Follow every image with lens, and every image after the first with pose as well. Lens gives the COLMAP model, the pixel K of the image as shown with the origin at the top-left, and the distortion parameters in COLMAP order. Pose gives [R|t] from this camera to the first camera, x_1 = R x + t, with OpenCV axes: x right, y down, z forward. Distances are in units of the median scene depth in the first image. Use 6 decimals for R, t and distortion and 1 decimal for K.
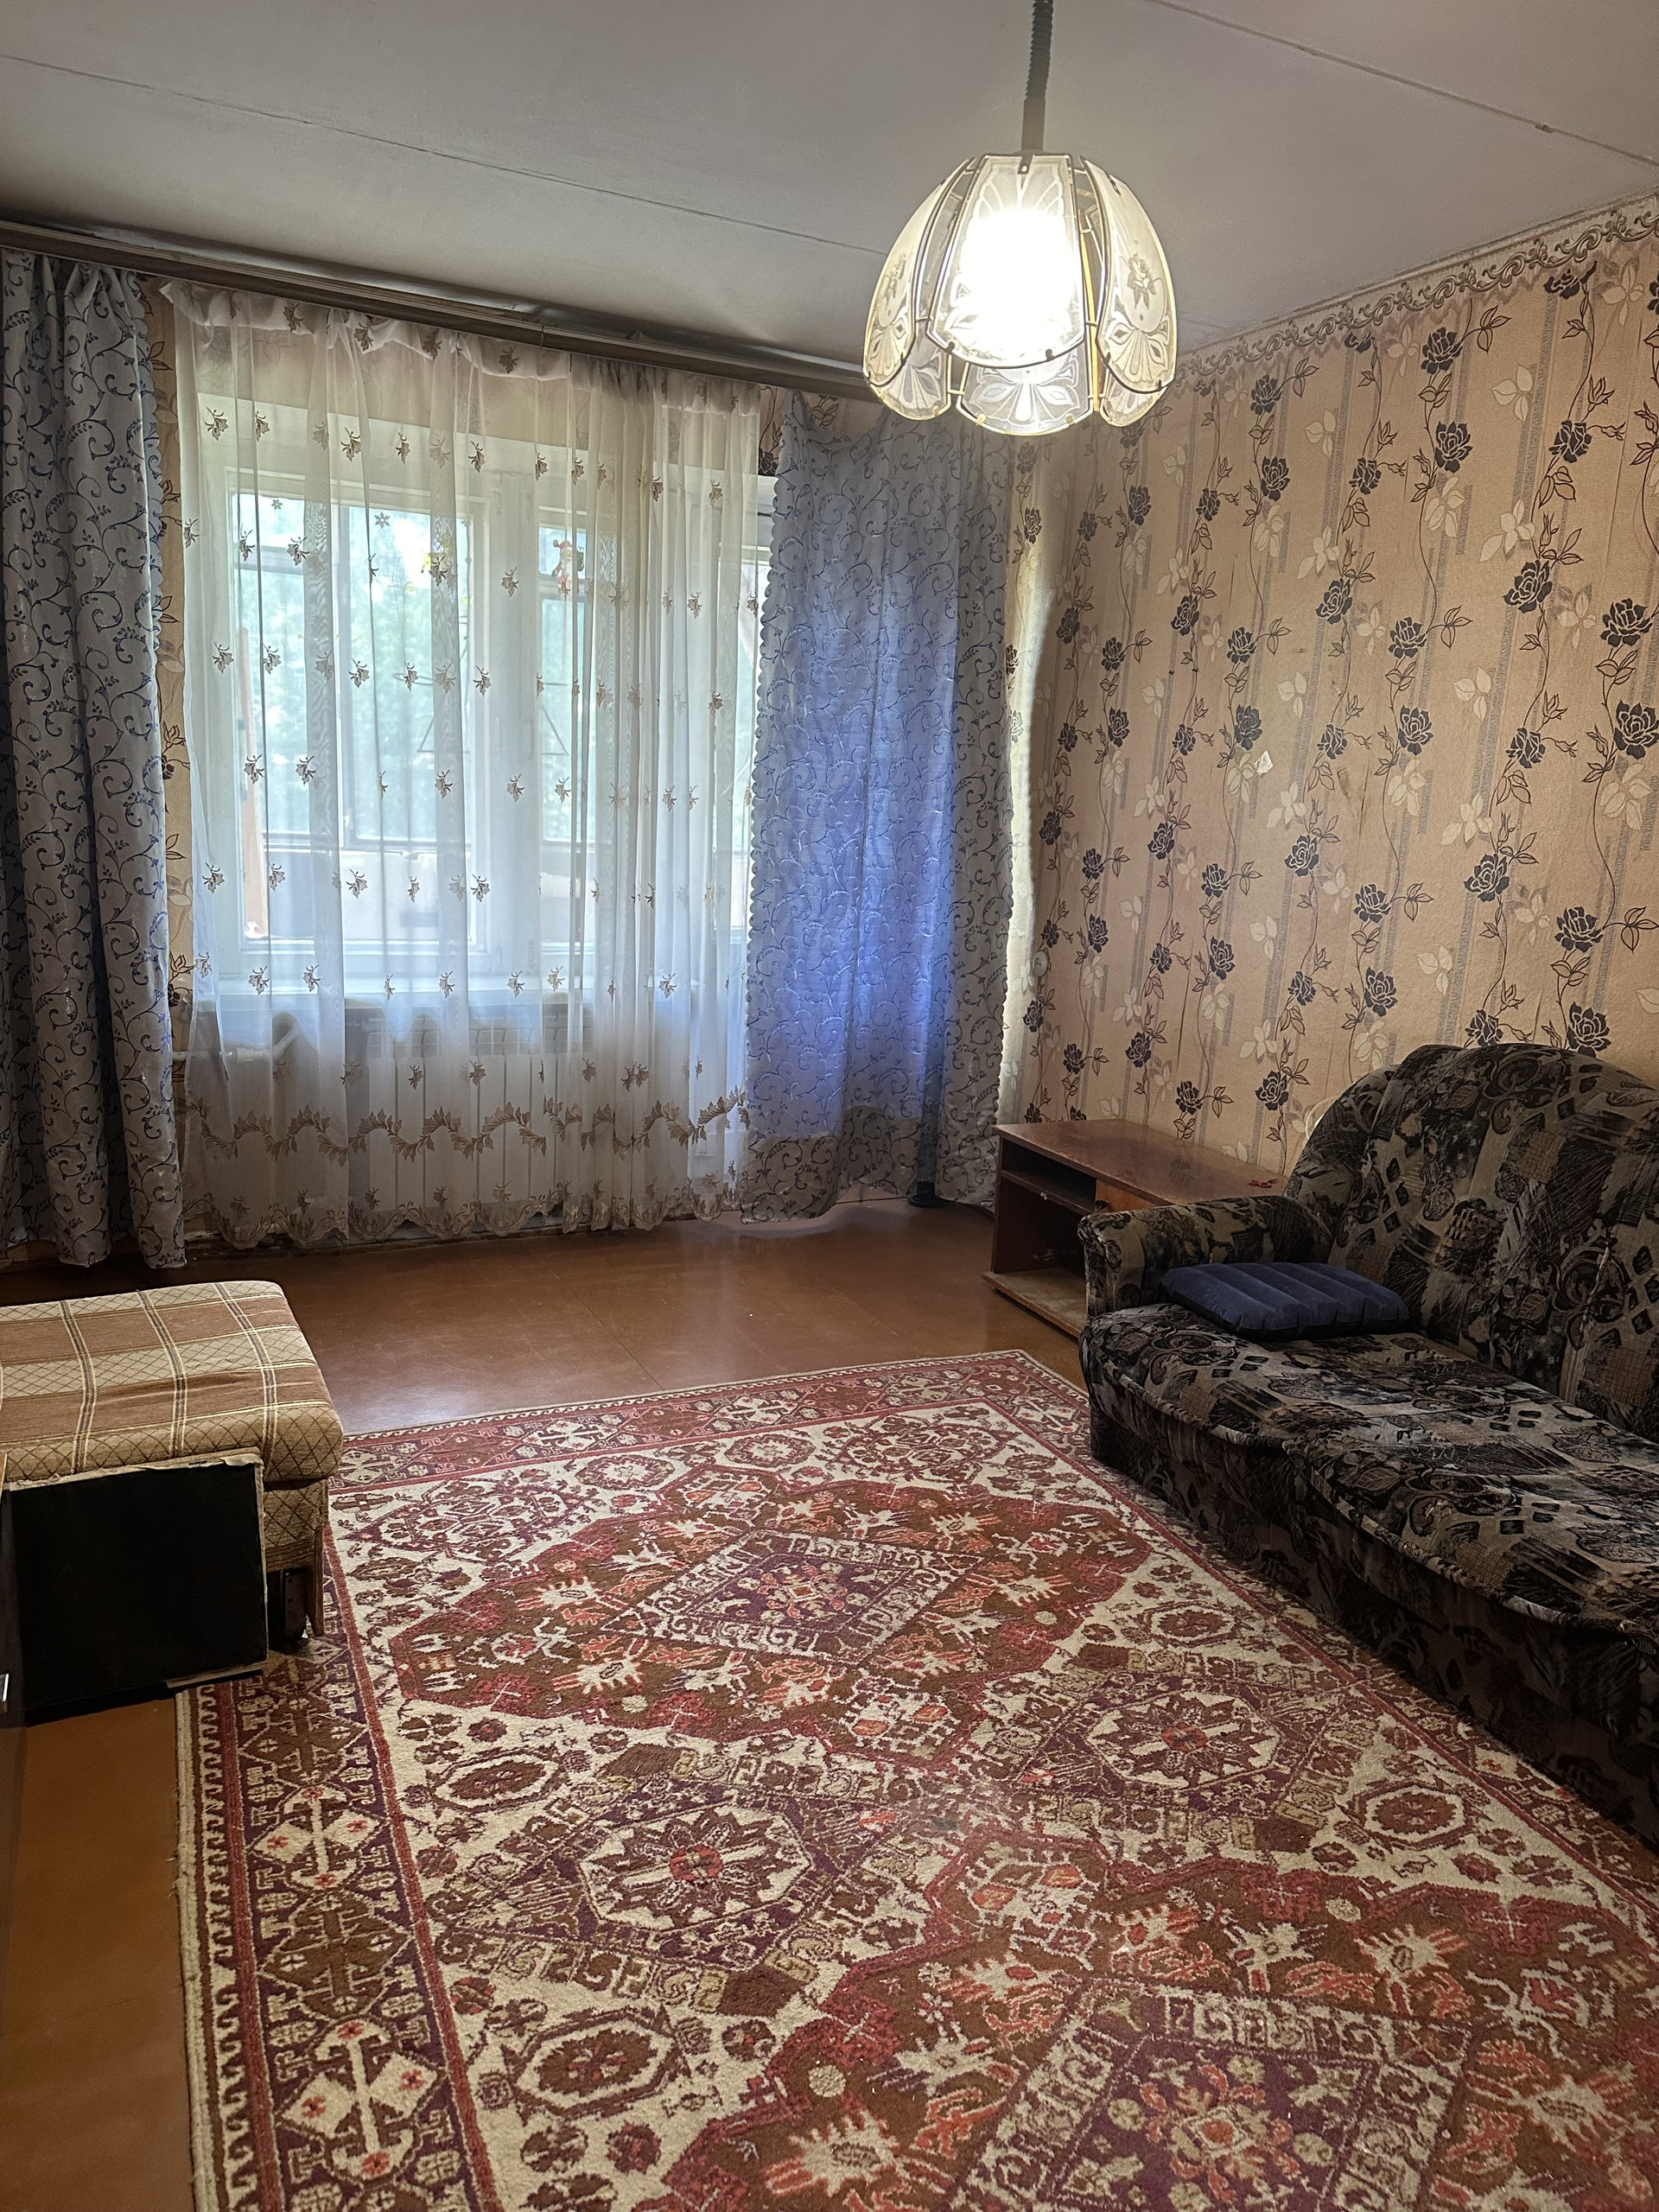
lens RADIAL K [[1537.0, 0, 832.8], [0, 1537.0, 1104.2], [0, 0, 1]] dist [0.085308, -0.105609]
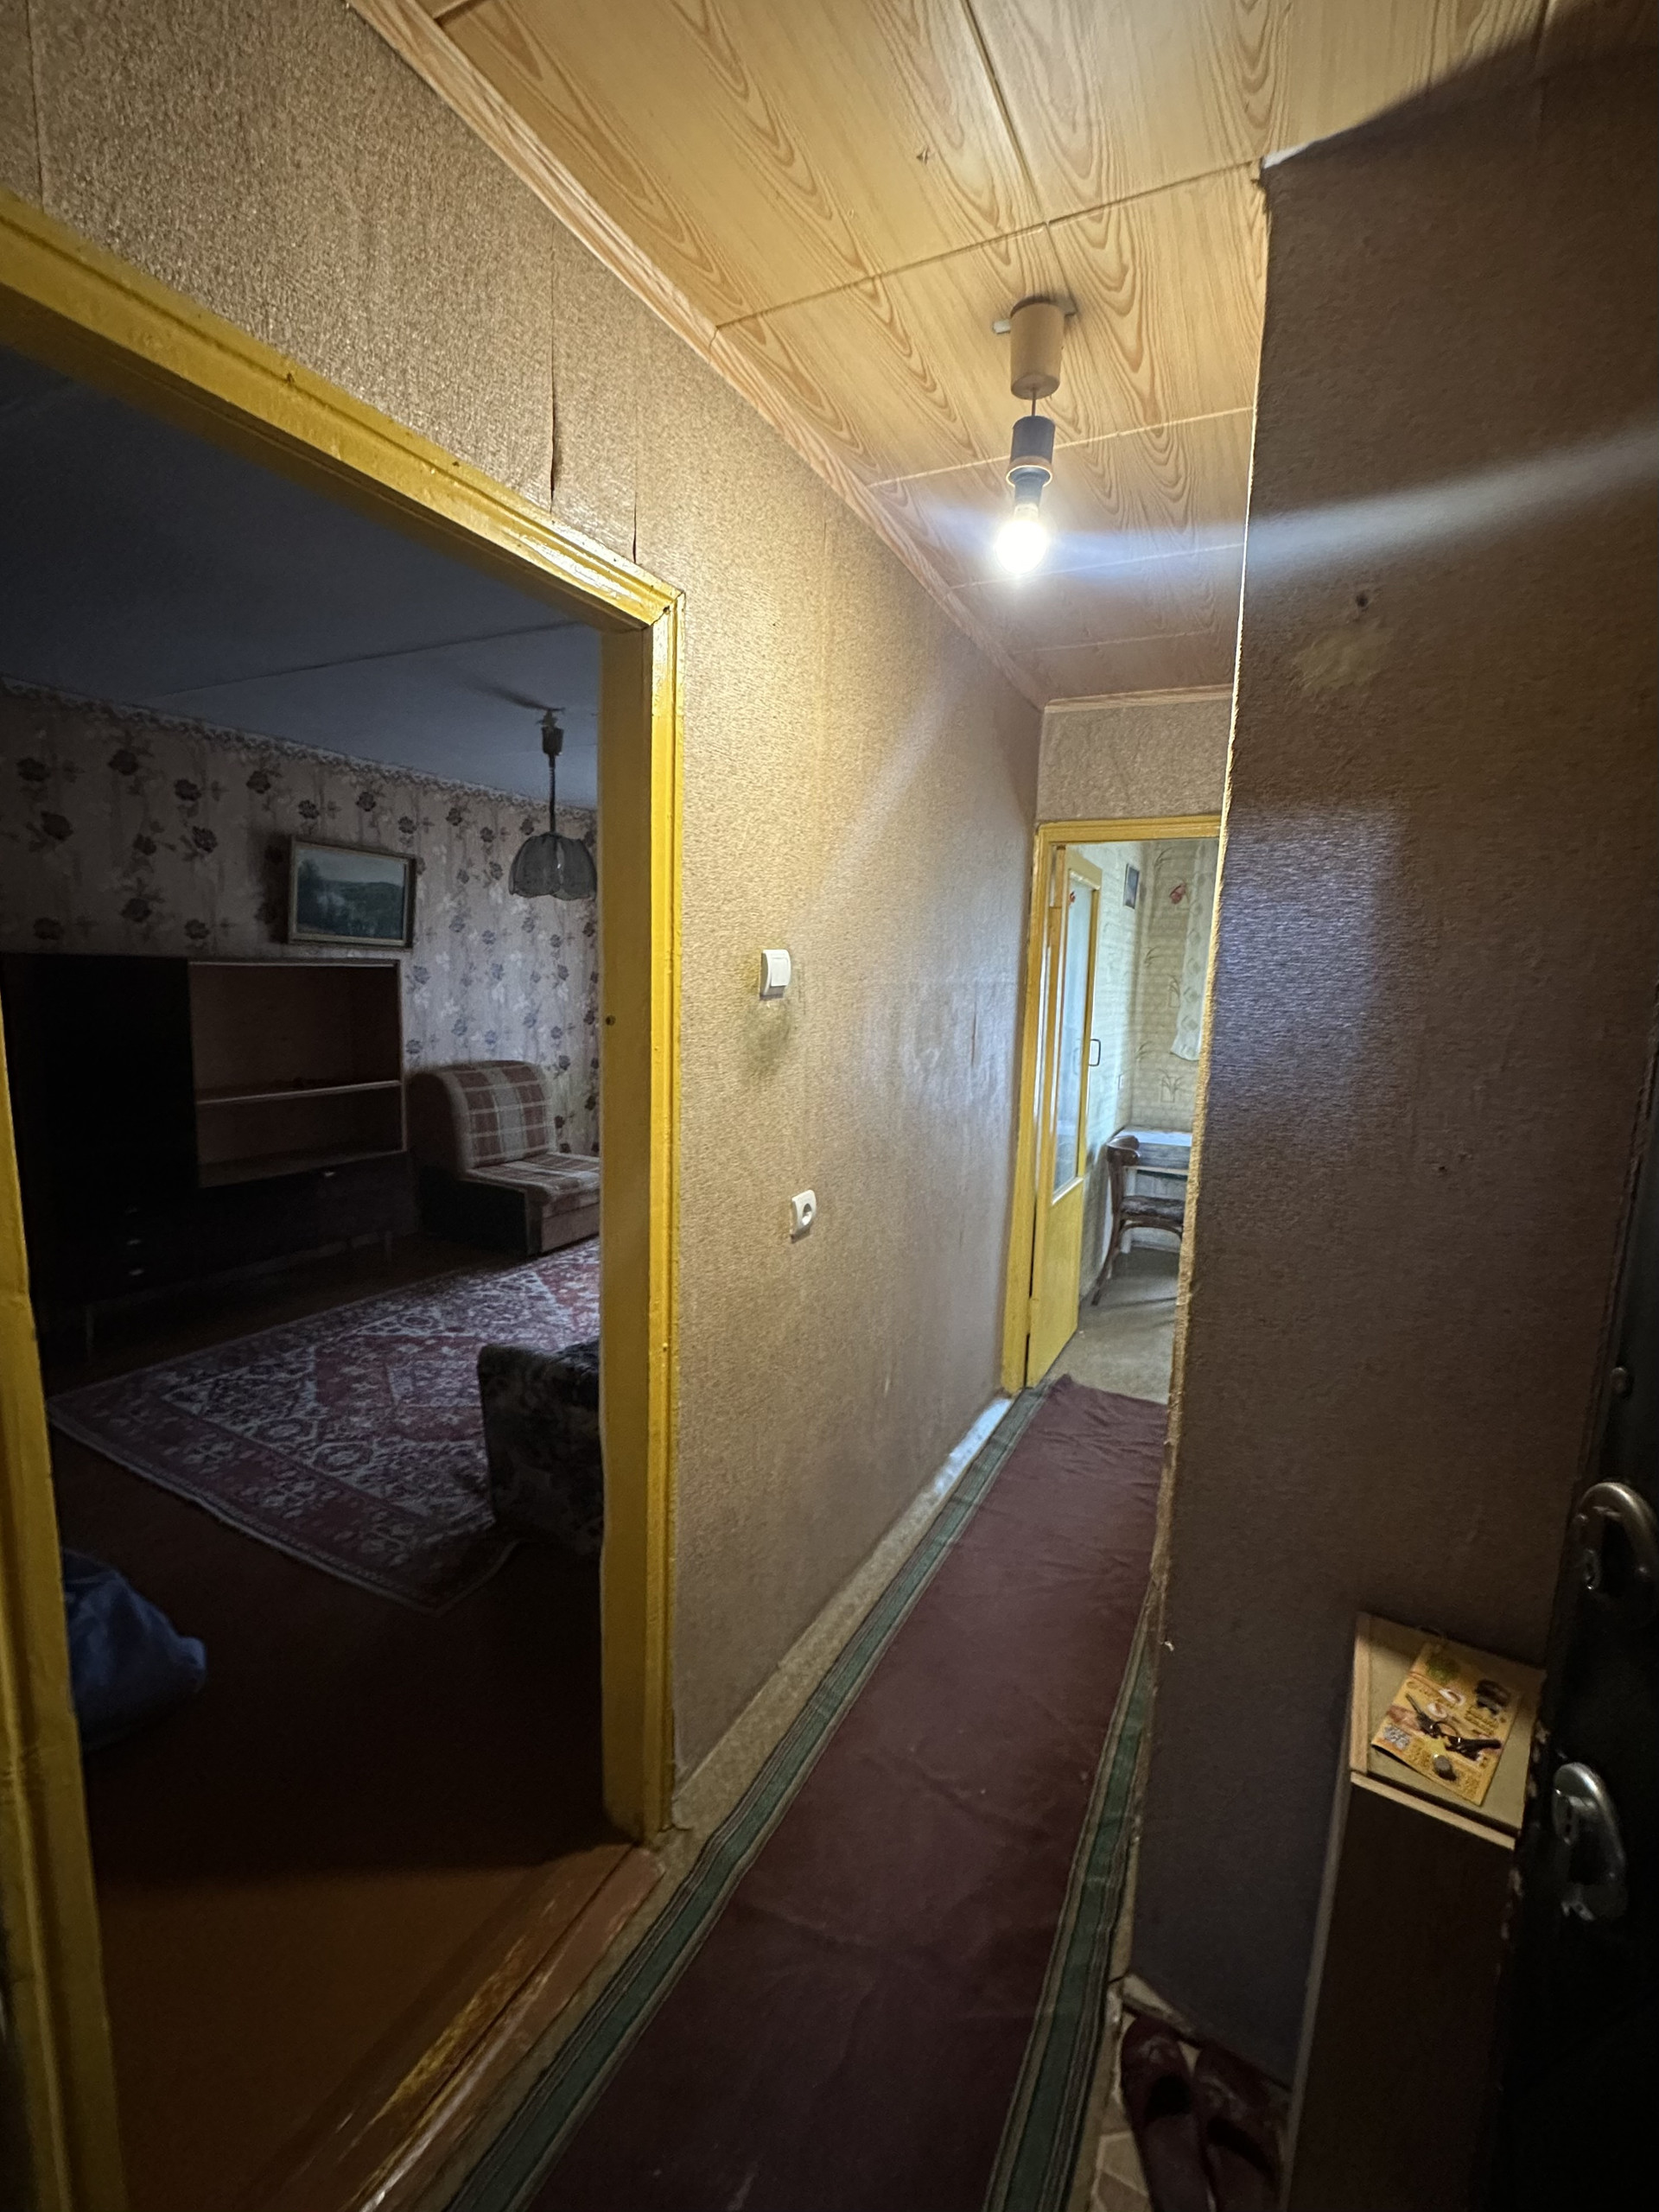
lens RADIAL K [[928.4, 0, 822.2], [0, 928.4, 1101.9], [0, 0, 1]] dist [-0.002508, -0.000235]
pose [[0.604222, 0.086889, -0.792064, 1.723180], [-0.168177, 0.985550, -0.020178, -0.044387], [0.778866, 0.145399, 0.610104, 0.215167]]
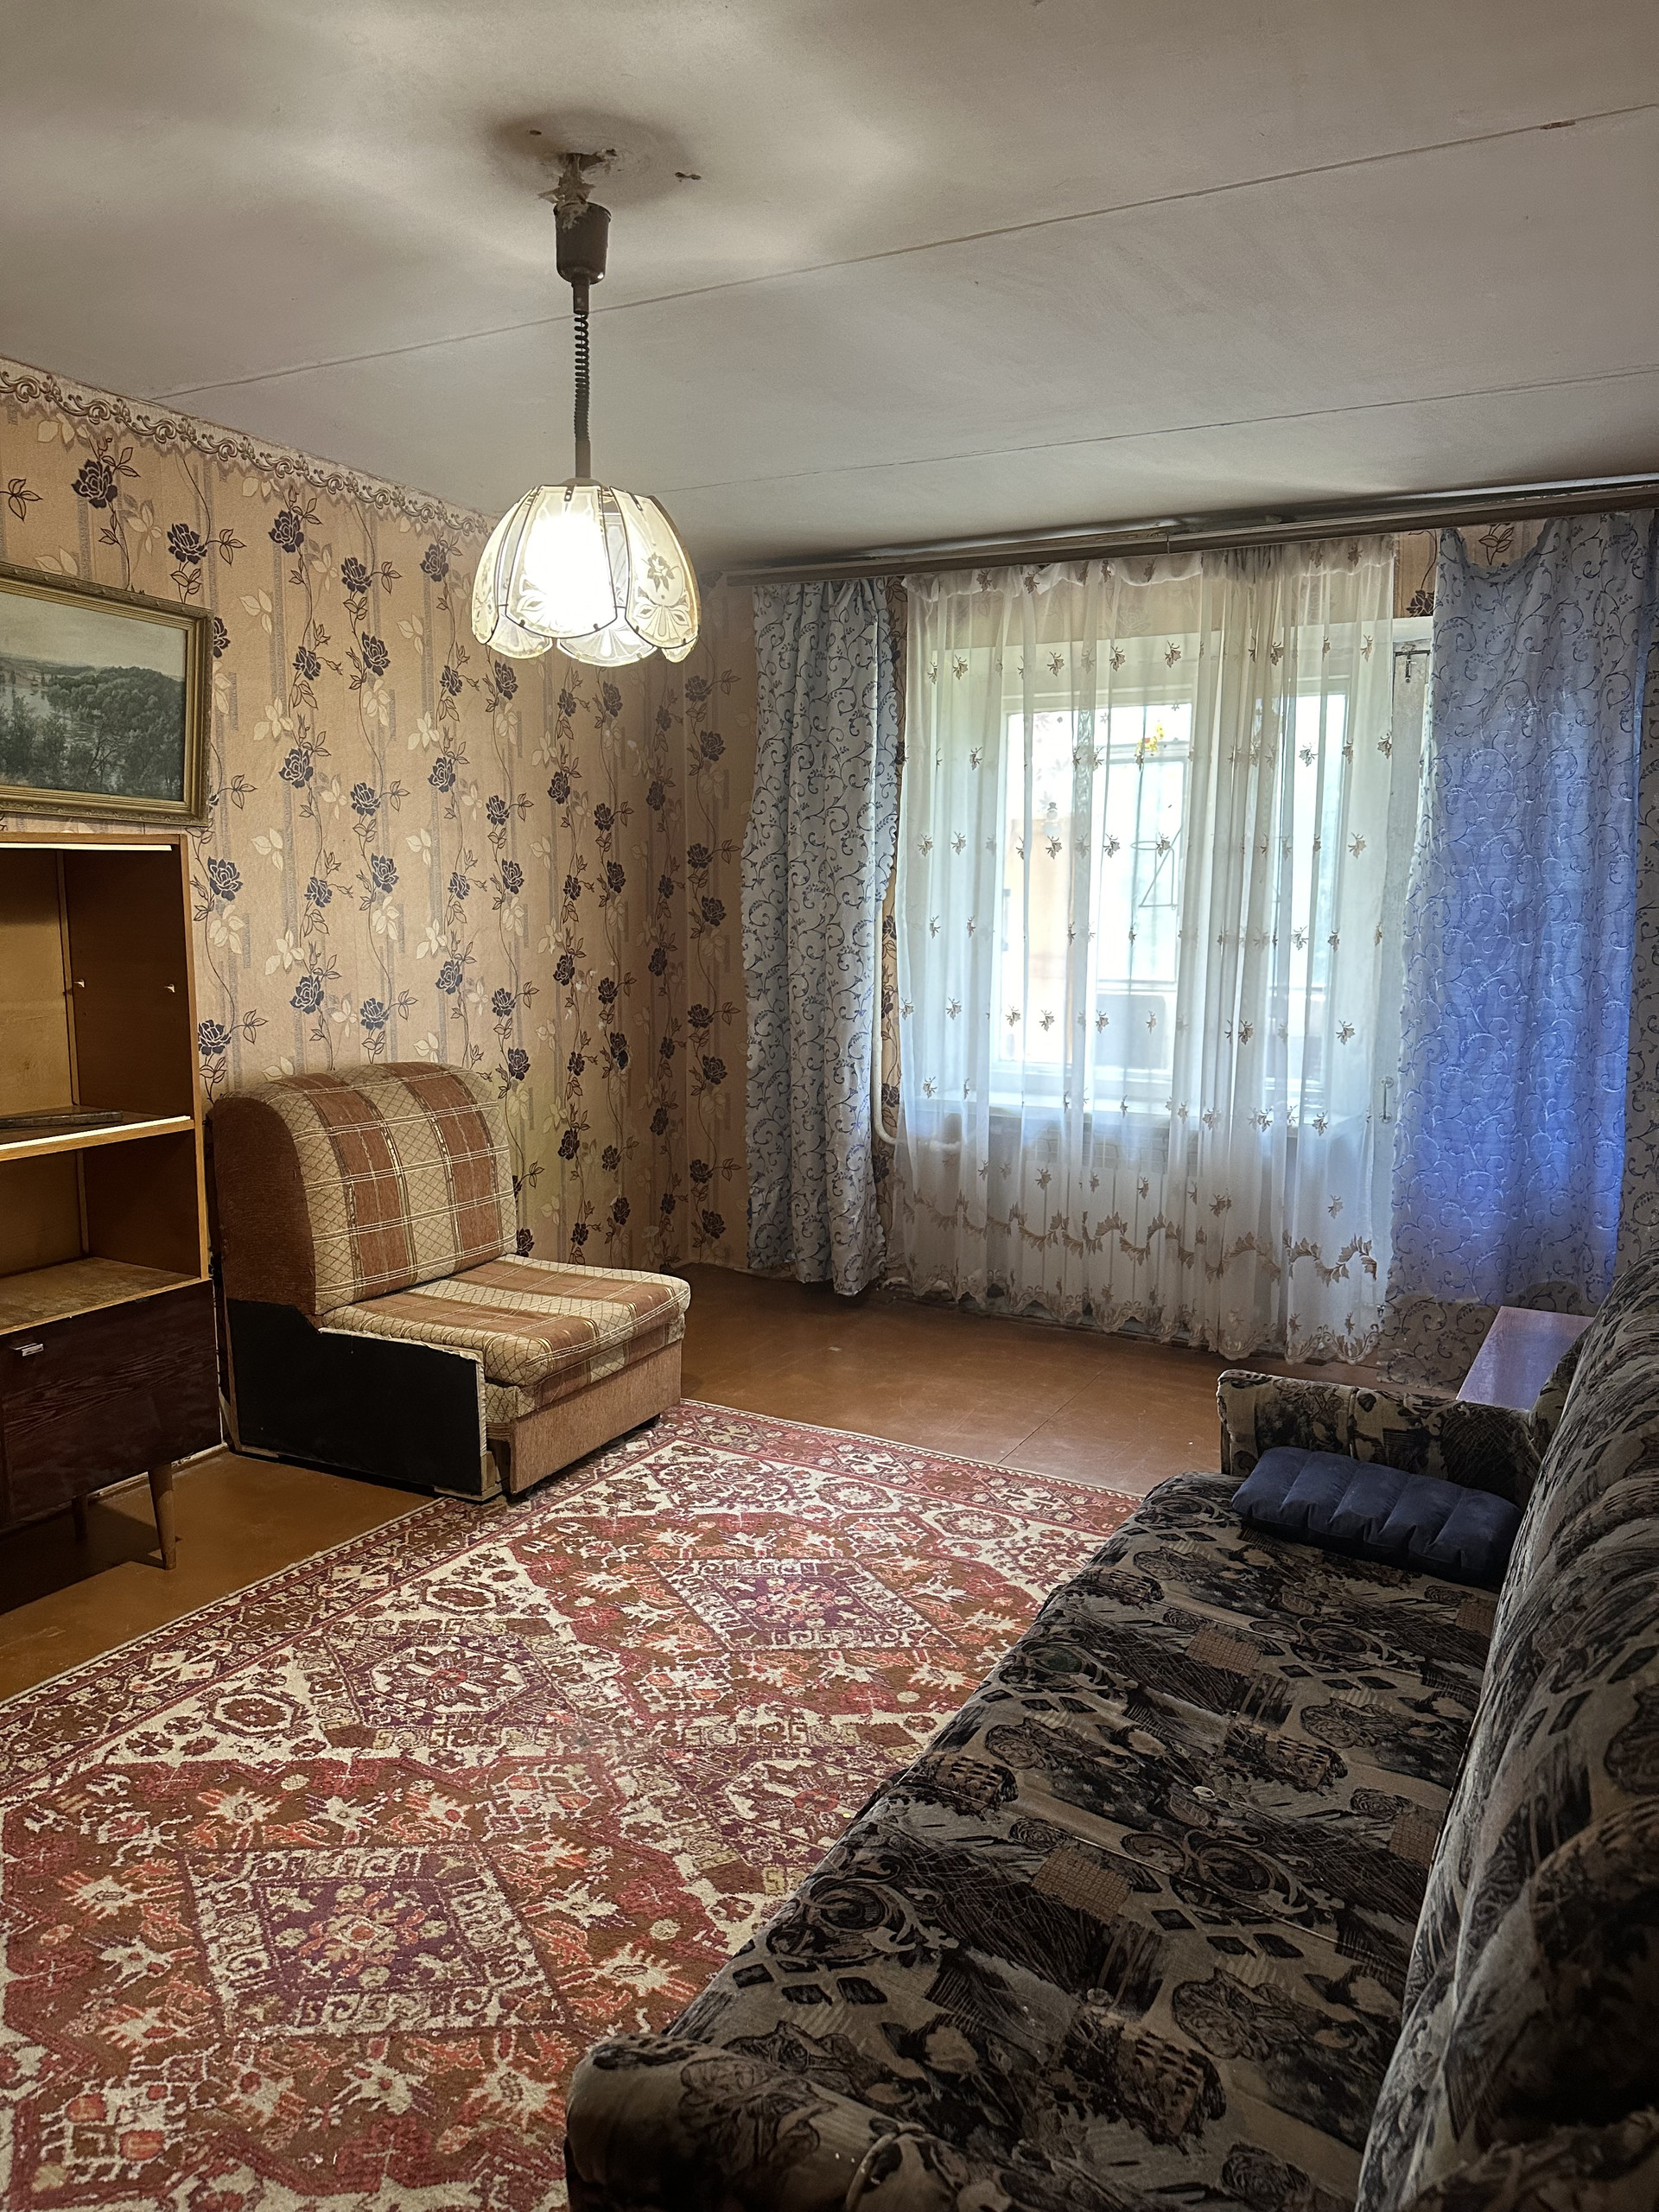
lens RADIAL K [[1521.9, 0, 829.5], [0, 1521.9, 1106.0], [0, 0, 1]] dist [0.098320, -0.152131]
pose [[0.600506, 0.071034, -0.796459, 1.079768], [-0.147002, 0.988877, -0.022640, -0.042524], [0.785992, 0.130676, 0.604269, 0.319516]]
